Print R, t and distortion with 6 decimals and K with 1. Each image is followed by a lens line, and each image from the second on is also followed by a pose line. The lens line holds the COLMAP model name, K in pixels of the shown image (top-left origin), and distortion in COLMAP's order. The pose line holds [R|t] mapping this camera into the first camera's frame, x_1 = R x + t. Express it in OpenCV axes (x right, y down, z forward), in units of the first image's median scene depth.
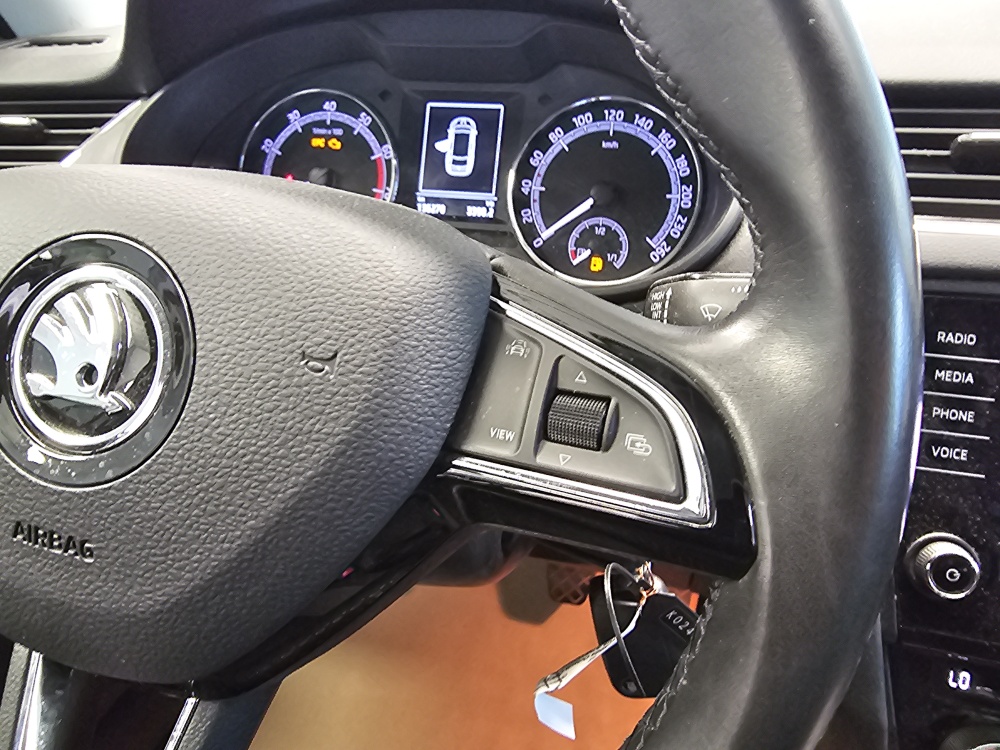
lens RADIAL K [[687.9, 0, 500.5], [0, 687.9, 371.9], [0, 0, 1]] dist [-0.020264, 0.016057]
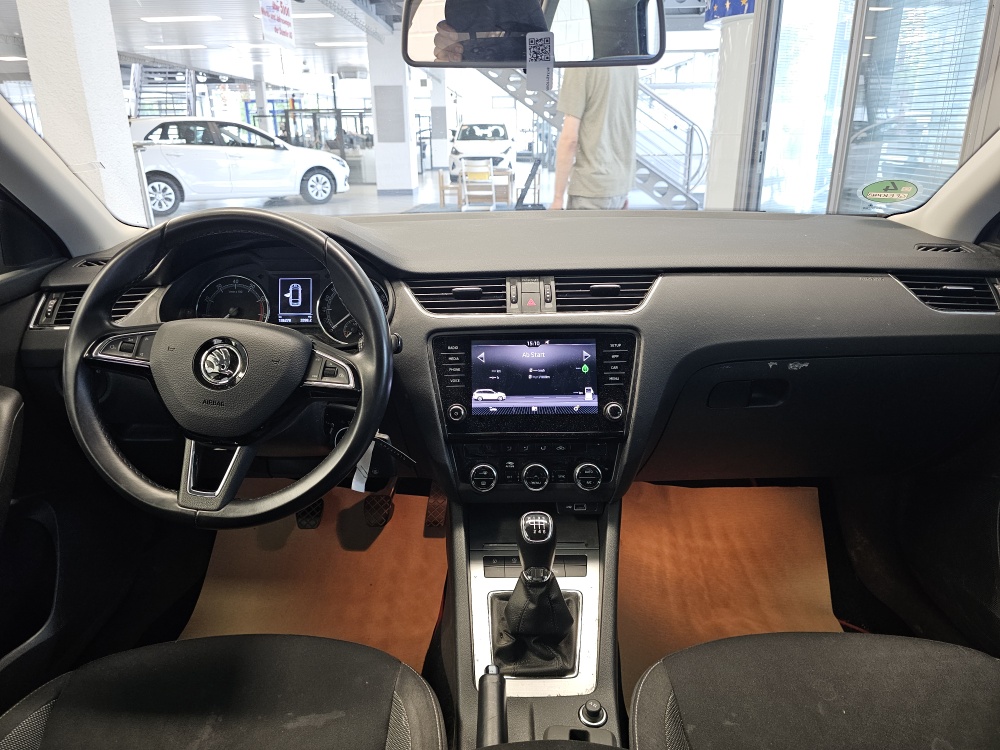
lens RADIAL K [[677.0, 0, 503.5], [0, 677.0, 351.9], [0, 0, 1]] dist [0.048359, -0.053365]
pose [[0.968393, -0.092055, 0.231819, 0.083538], [0.124906, 0.983449, -0.131252, 0.294640], [-0.215899, 0.156060, 0.963863, -1.521502]]
